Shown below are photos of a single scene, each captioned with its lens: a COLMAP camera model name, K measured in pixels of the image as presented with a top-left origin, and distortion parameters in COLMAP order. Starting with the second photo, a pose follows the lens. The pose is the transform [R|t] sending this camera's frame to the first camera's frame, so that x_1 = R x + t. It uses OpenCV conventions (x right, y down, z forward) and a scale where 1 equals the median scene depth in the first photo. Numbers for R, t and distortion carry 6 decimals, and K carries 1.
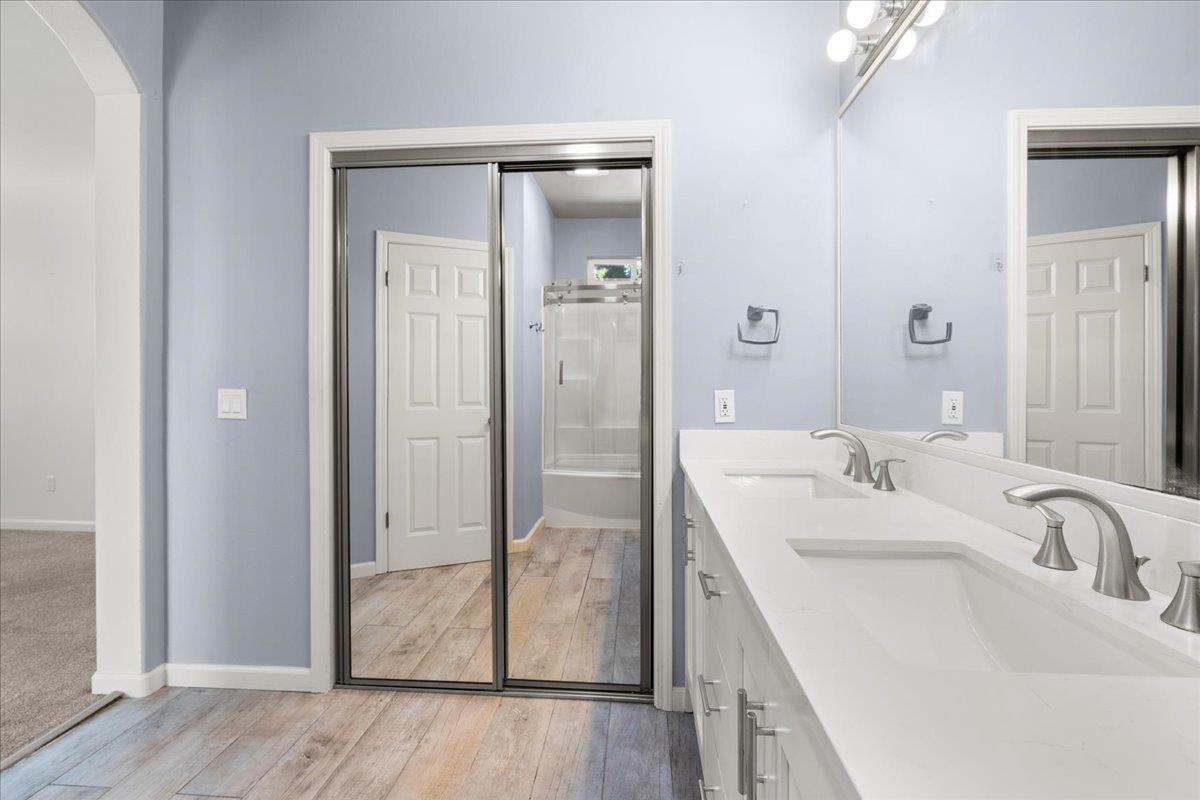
lens RADIAL K [[527.4, 0, 604.7], [0, 527.4, 380.4], [0, 0, 1]] dist [-0.009295, -0.000006]
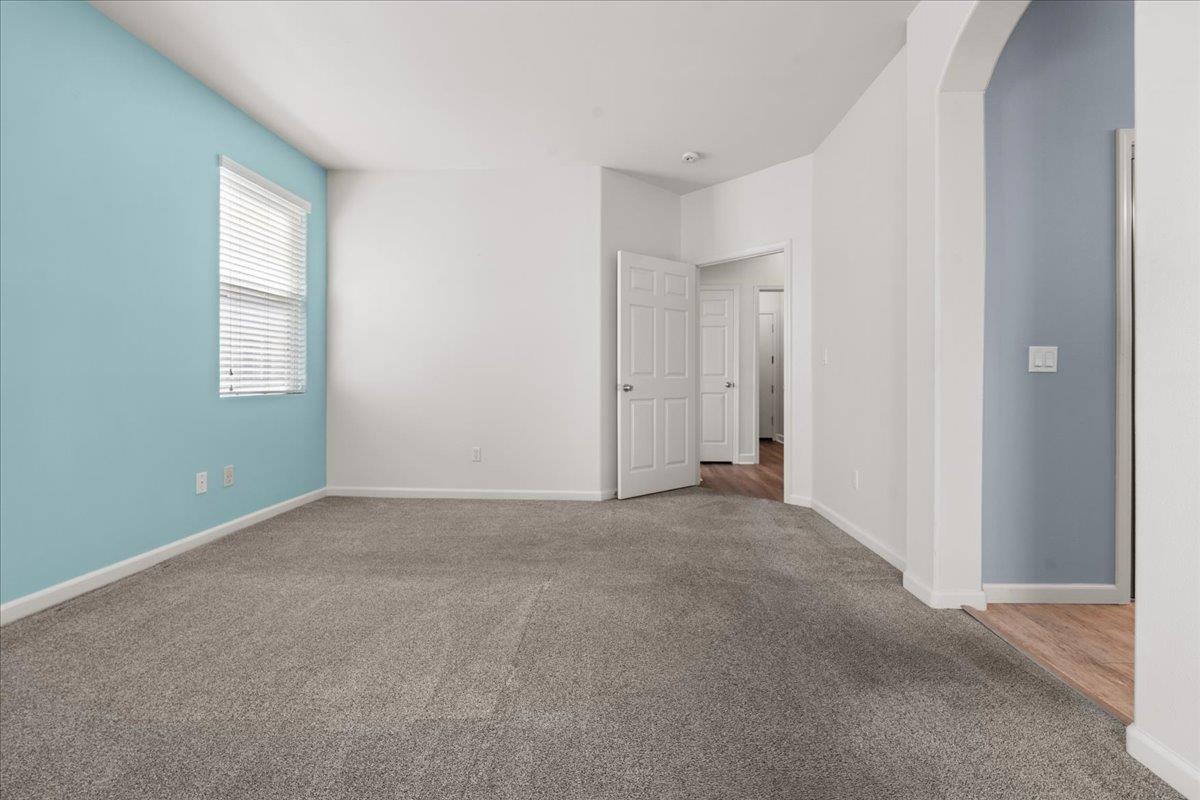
lens RADIAL K [[527.4, 0, 604.7], [0, 527.4, 380.4], [0, 0, 1]] dist [-0.009295, -0.000006]
pose [[0.999921, 0.000557, 0.012582, -1.697765], [-0.000625, 0.999985, 0.005377, 0.085914], [-0.012579, -0.005385, 0.999906, -0.149731]]
